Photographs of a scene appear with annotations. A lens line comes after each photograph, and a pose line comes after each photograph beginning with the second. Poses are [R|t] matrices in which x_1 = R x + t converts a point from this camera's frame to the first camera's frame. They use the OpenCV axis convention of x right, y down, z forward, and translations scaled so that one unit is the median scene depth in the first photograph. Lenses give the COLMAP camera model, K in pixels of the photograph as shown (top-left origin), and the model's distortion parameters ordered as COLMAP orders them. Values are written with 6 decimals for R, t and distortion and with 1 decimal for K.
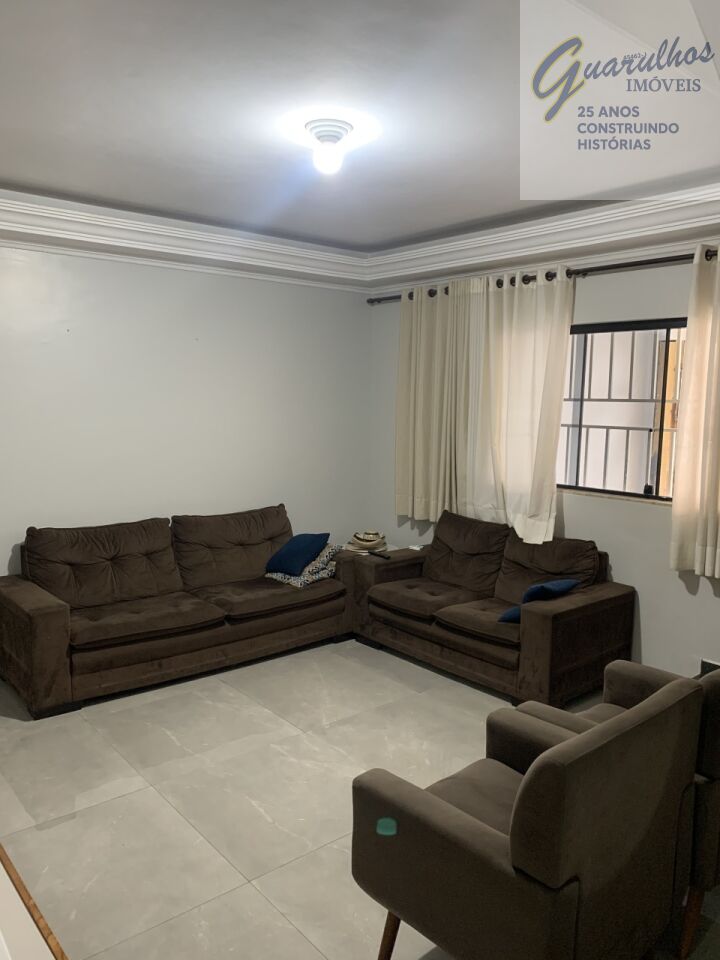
lens RADIAL K [[739.2, 0, 368.2], [0, 739.2, 482.9], [0, 0, 1]] dist [0.051538, -0.059354]
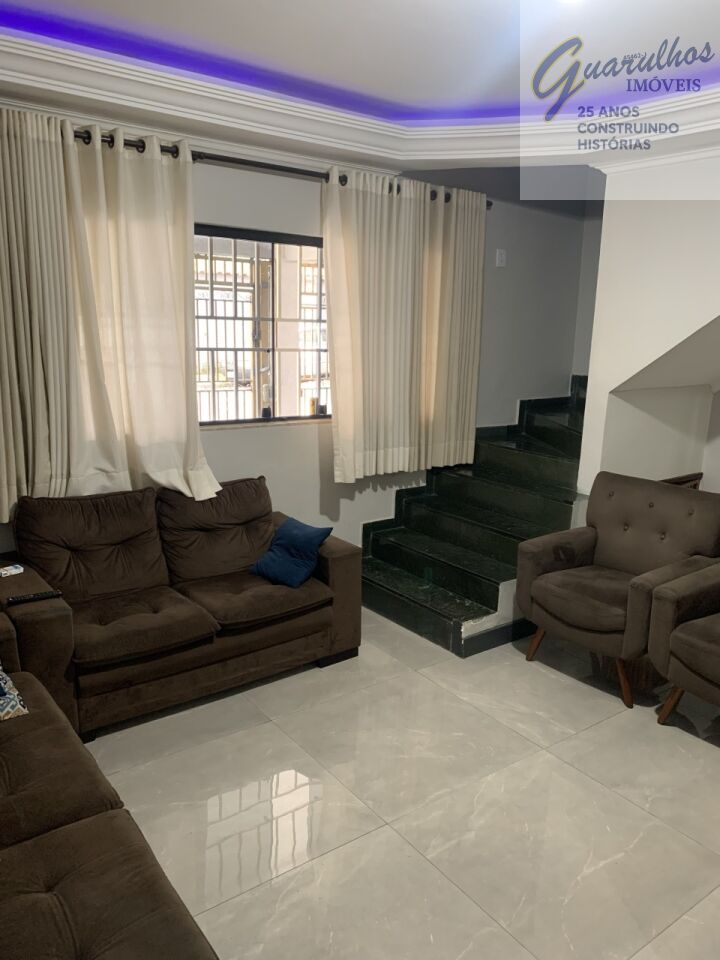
lens RADIAL K [[739.2, 0, 366.4], [0, 739.2, 476.2], [0, 0, 1]] dist [0.051538, -0.059354]
pose [[0.046826, -0.232385, 0.971496, -0.565365], [0.082705, 0.970126, 0.228071, -0.115224], [-0.995473, 0.069668, 0.064646, 0.786289]]
